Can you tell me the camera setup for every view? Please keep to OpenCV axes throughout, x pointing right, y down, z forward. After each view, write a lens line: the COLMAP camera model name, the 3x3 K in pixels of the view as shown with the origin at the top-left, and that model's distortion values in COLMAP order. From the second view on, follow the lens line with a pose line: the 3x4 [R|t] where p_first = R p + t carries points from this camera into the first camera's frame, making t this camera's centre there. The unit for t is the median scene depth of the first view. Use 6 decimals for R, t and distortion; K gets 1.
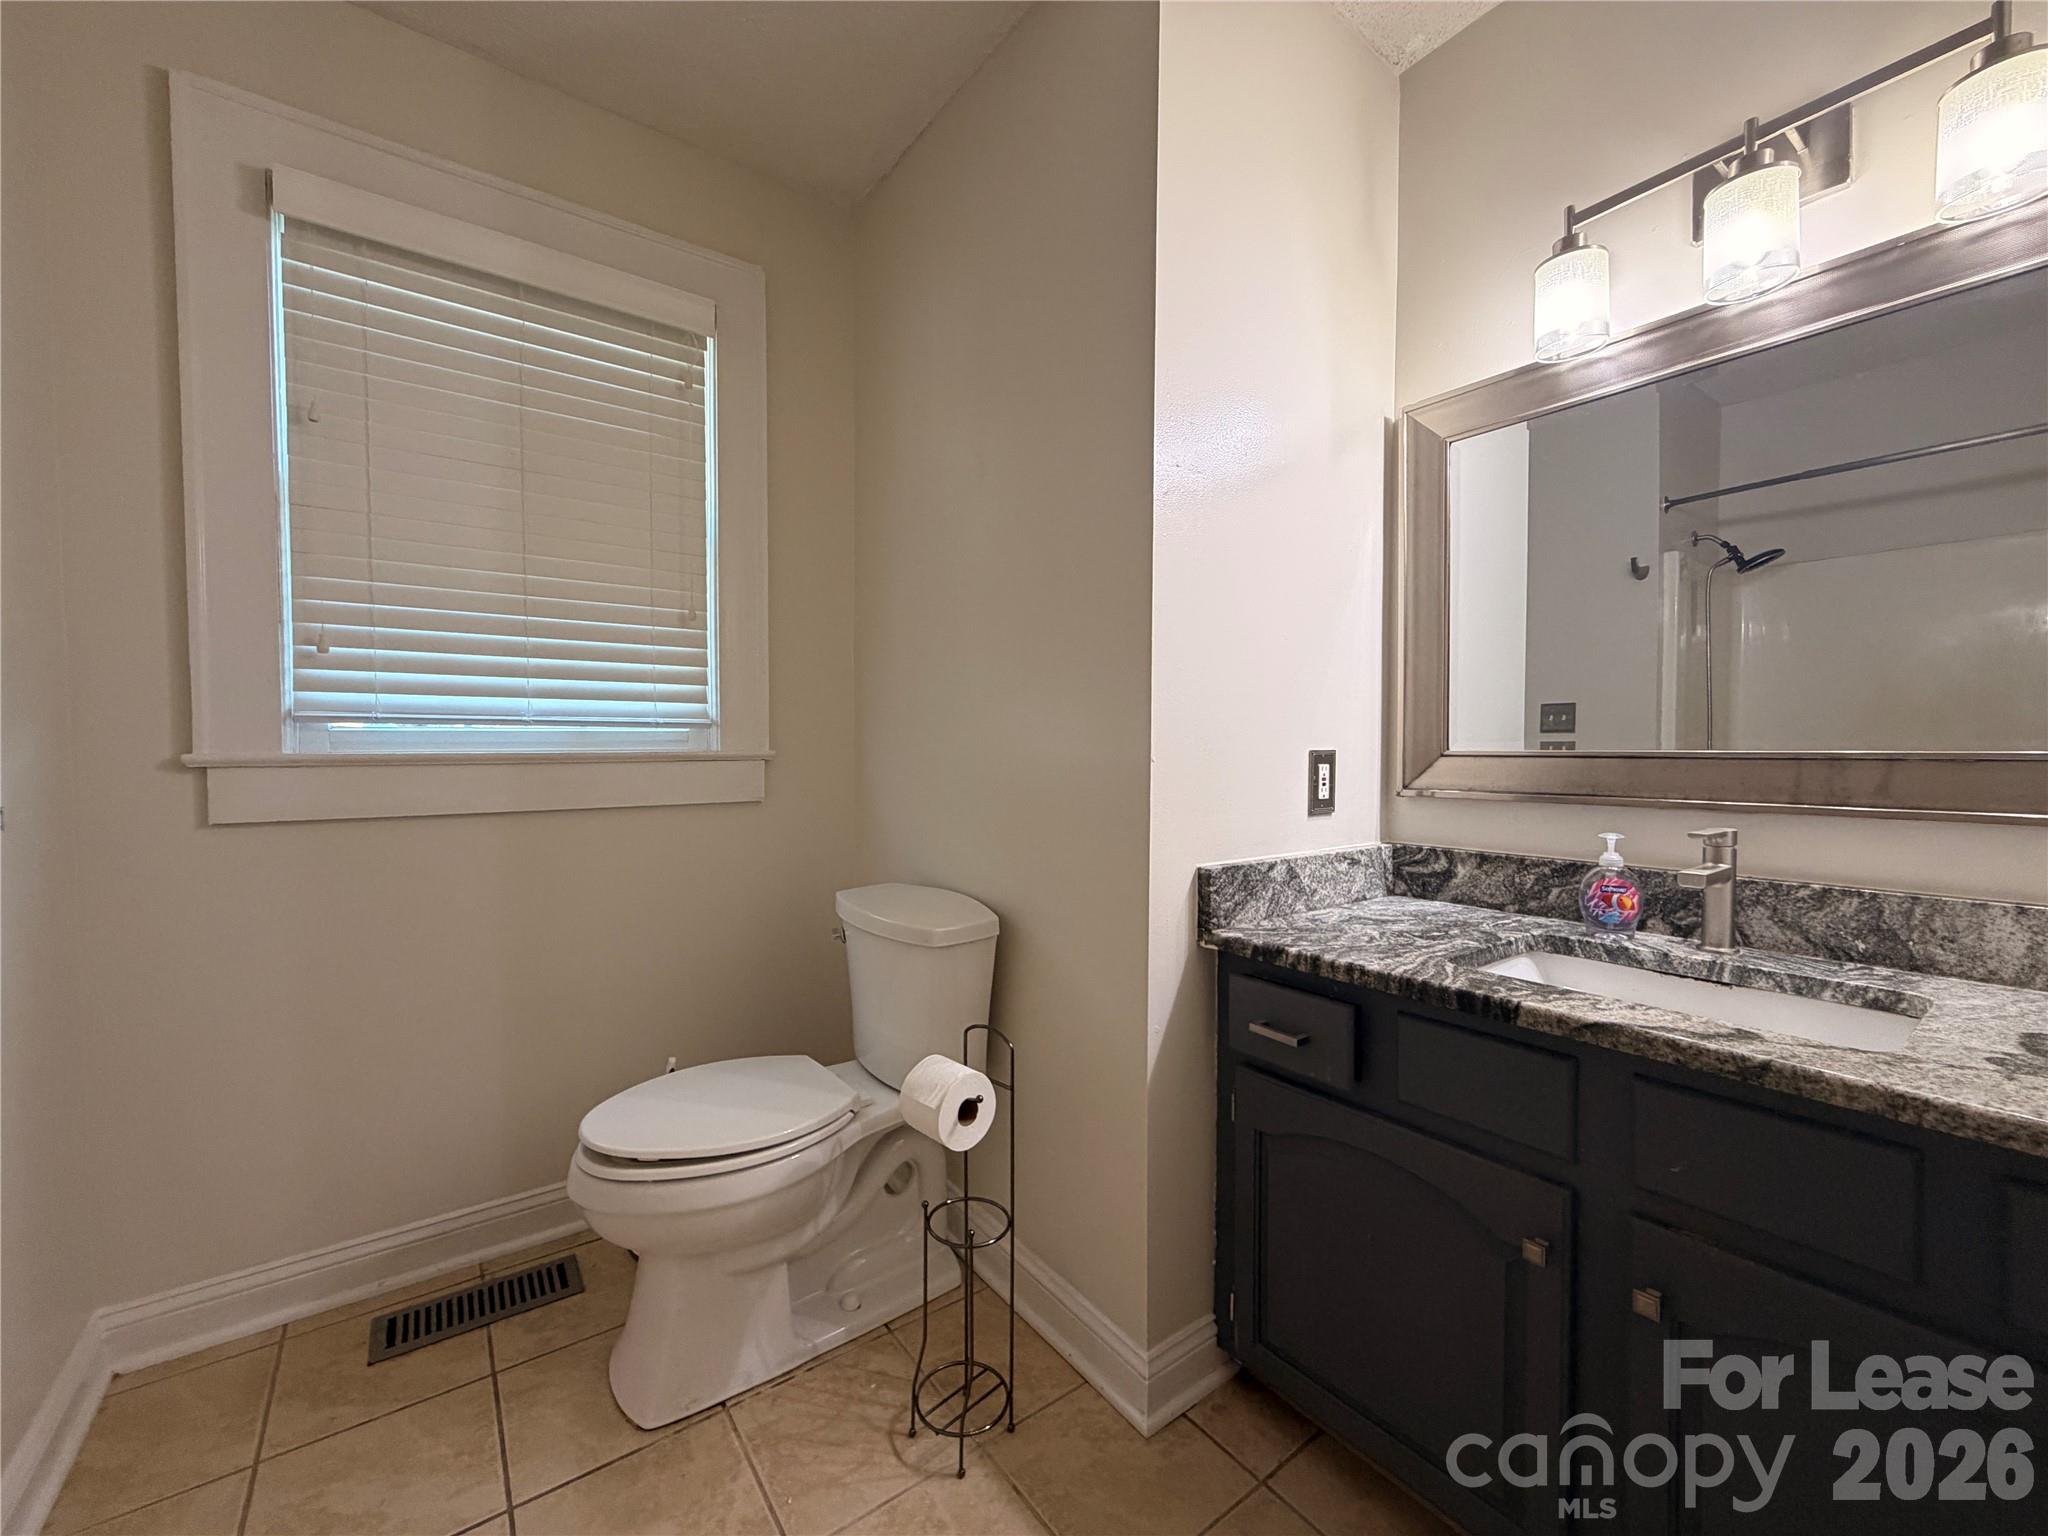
lens RADIAL K [[823.2, 0, 1026.9], [0, 823.2, 762.3], [0, 0, 1]] dist [0.001759, 0.000819]
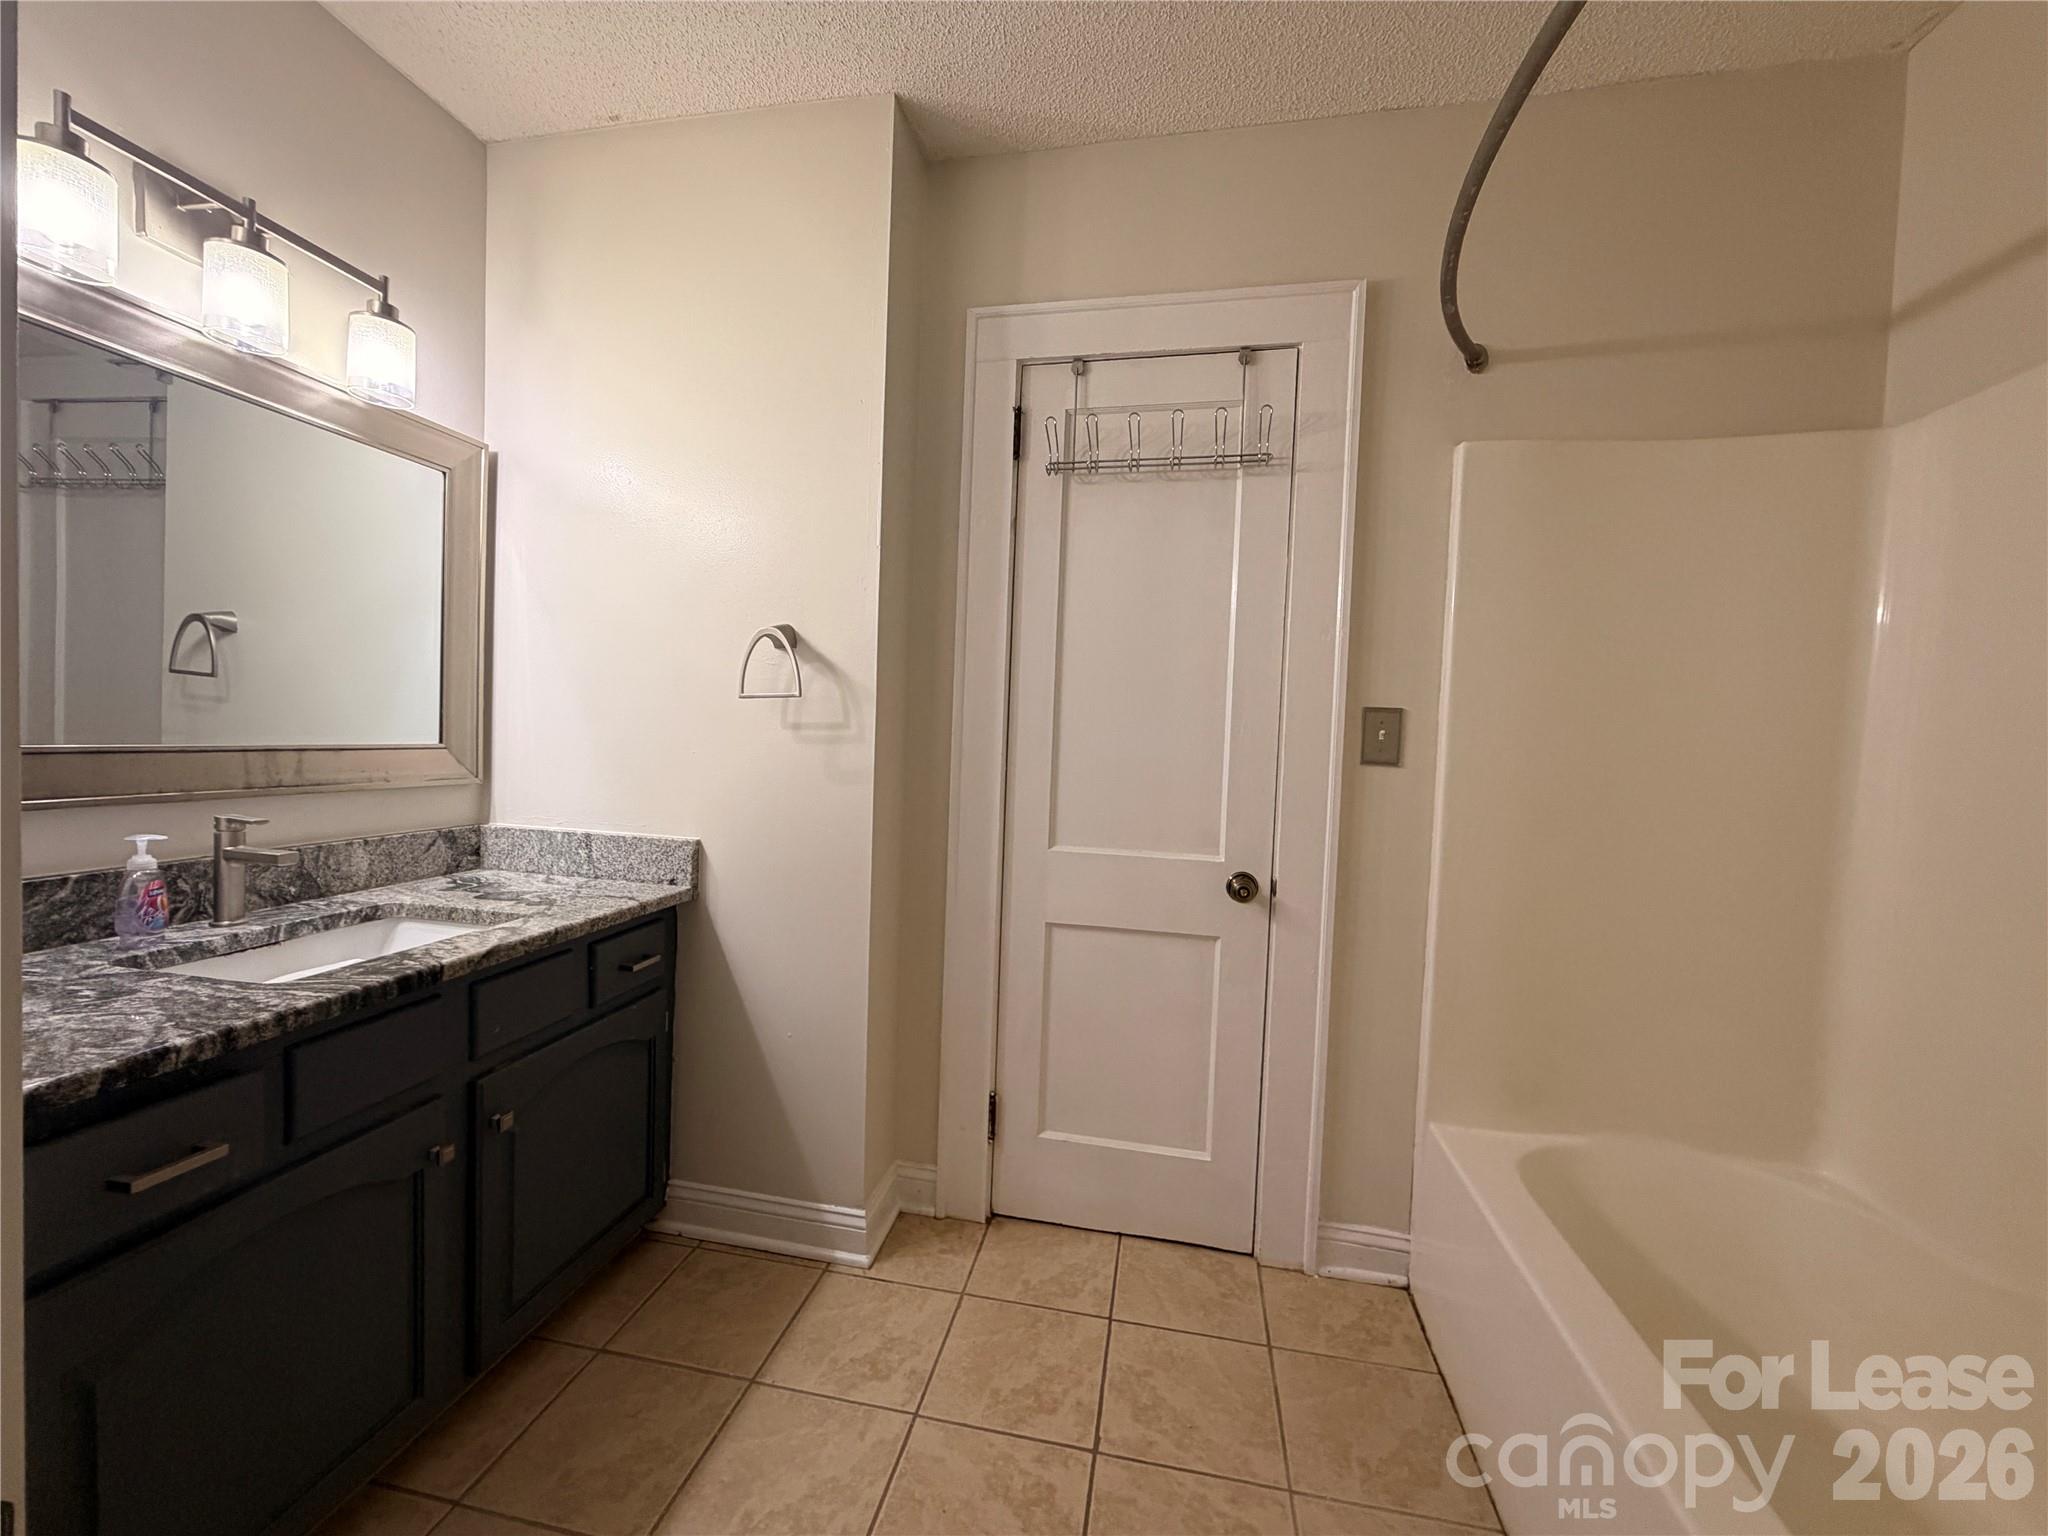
lens RADIAL K [[823.2, 0, 1019.8], [0, 823.2, 764.2], [0, 0, 1]] dist [0.001759, 0.000819]
pose [[-0.675158, -0.052502, 0.735803, -0.764425], [-0.024640, 0.998512, 0.048638, -0.075949], [-0.737262, 0.014708, -0.675447, 1.034428]]
